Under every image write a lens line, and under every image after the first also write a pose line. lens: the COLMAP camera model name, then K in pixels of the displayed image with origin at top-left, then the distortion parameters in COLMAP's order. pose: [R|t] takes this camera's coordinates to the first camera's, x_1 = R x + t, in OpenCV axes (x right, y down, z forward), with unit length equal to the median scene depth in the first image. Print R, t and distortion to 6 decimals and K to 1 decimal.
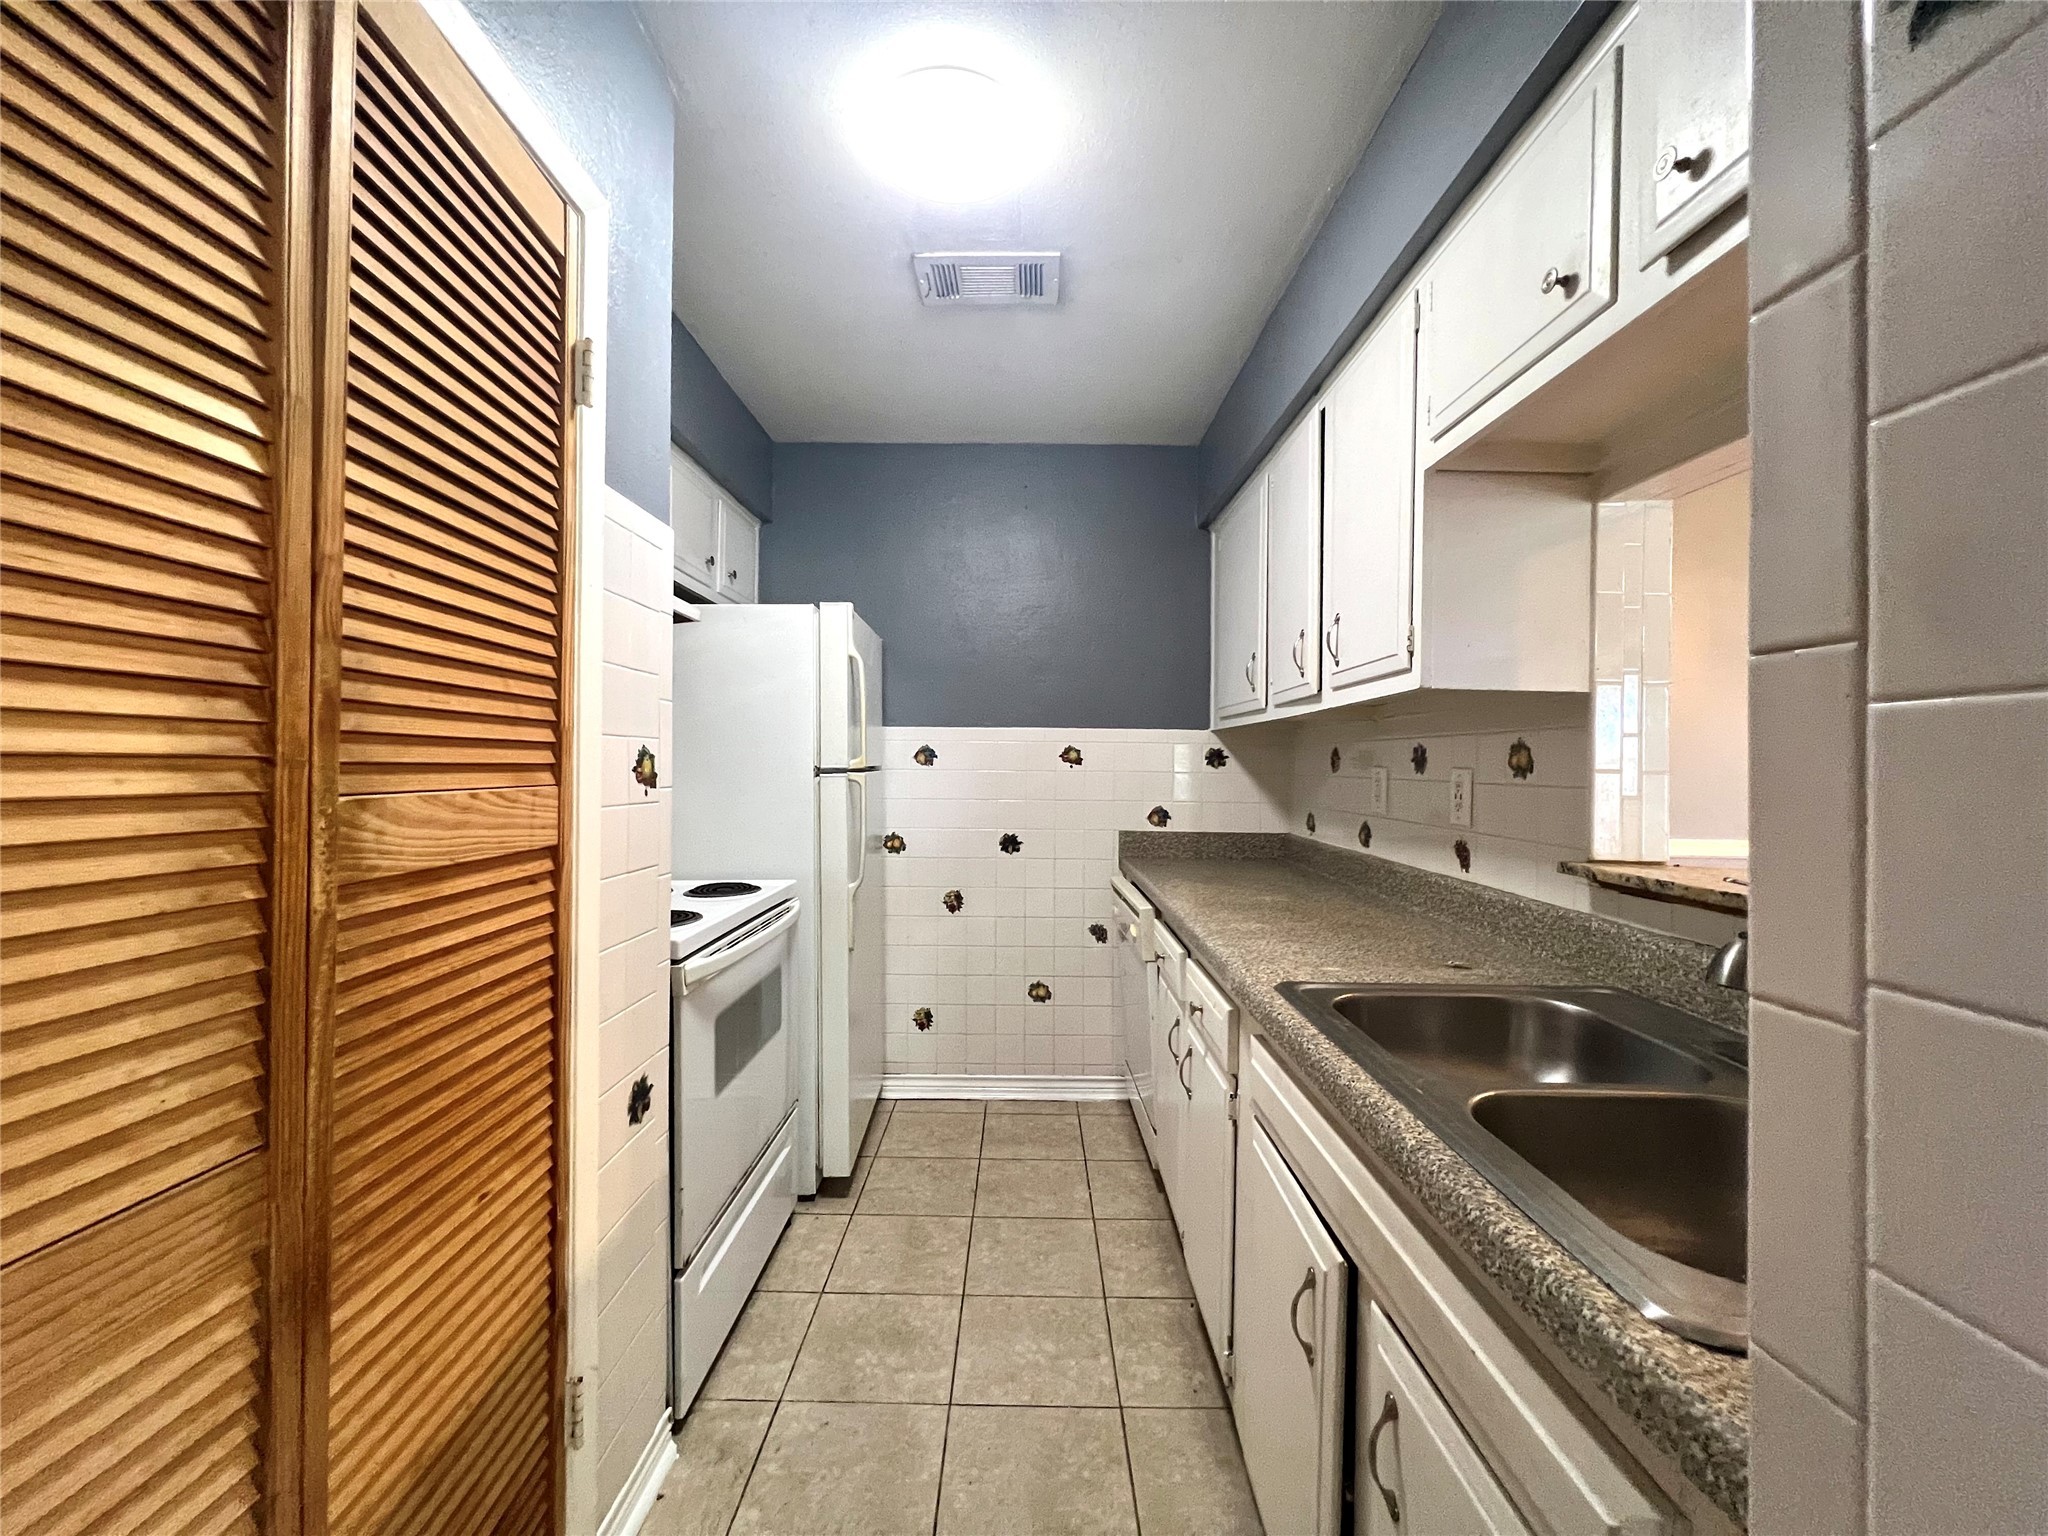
lens RADIAL K [[823.8, 0, 1015.8], [0, 823.8, 760.7], [0, 0, 1]] dist [-0.001240, 0.001294]
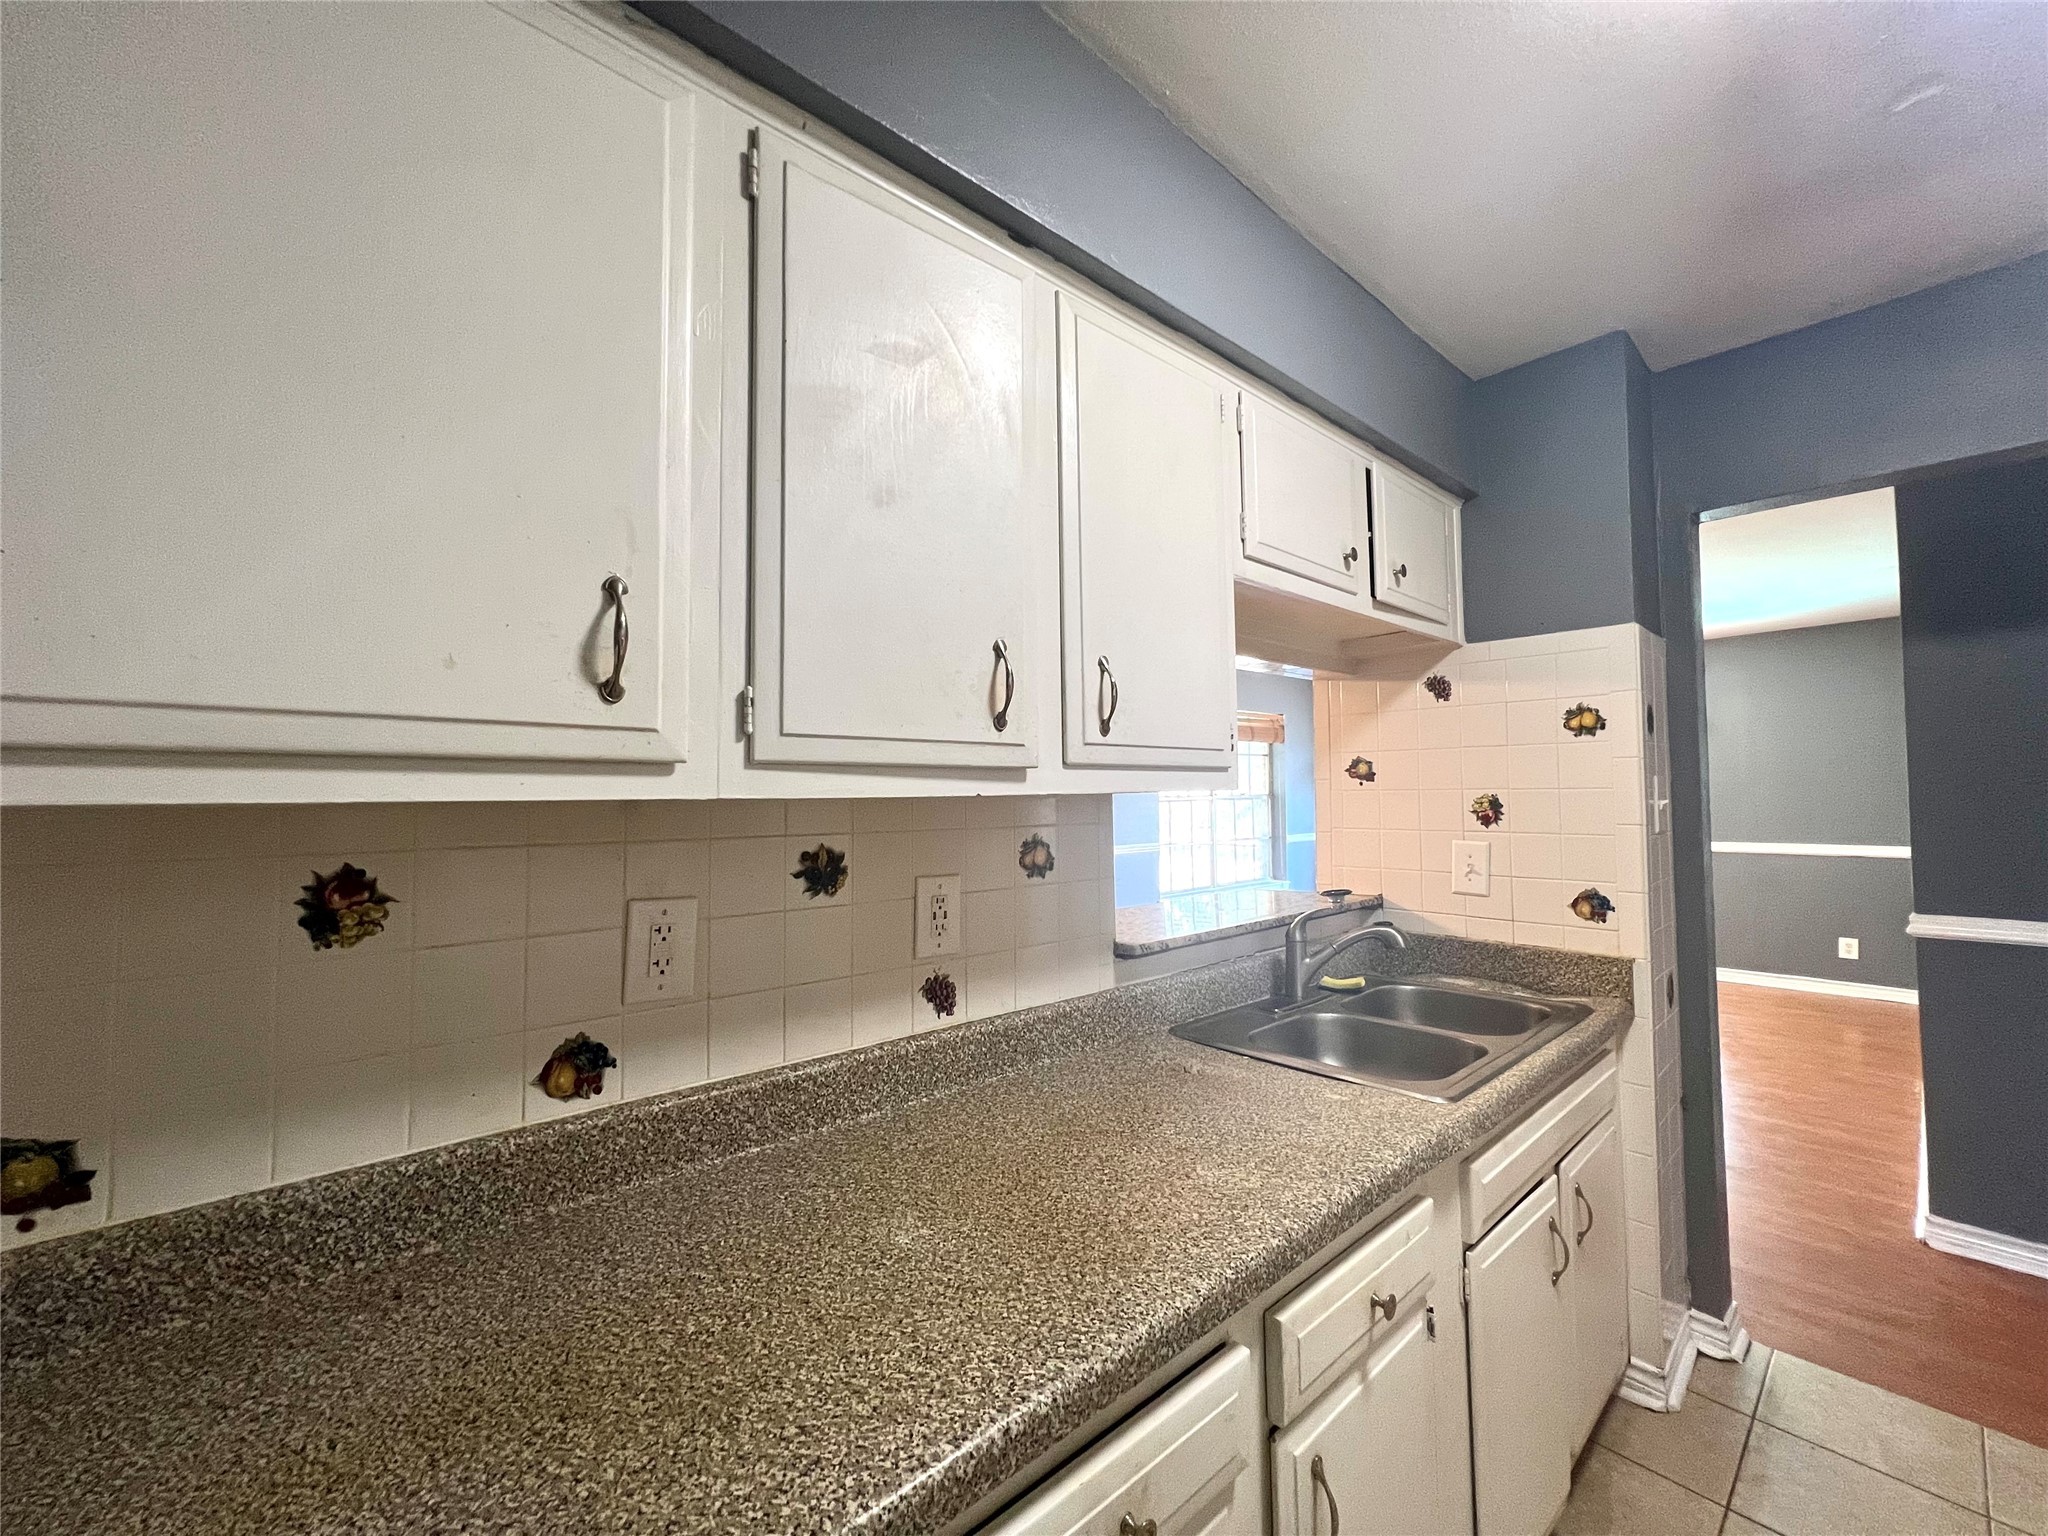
lens RADIAL K [[823.8, 0, 1015.8], [0, 823.8, 760.7], [0, 0, 1]] dist [-0.001240, 0.001294]
pose [[-0.642588, 0.033115, 0.765496, -0.076450], [0.009220, 0.999327, -0.035490, -0.072171], [-0.766157, -0.015748, -0.642461, 1.507607]]
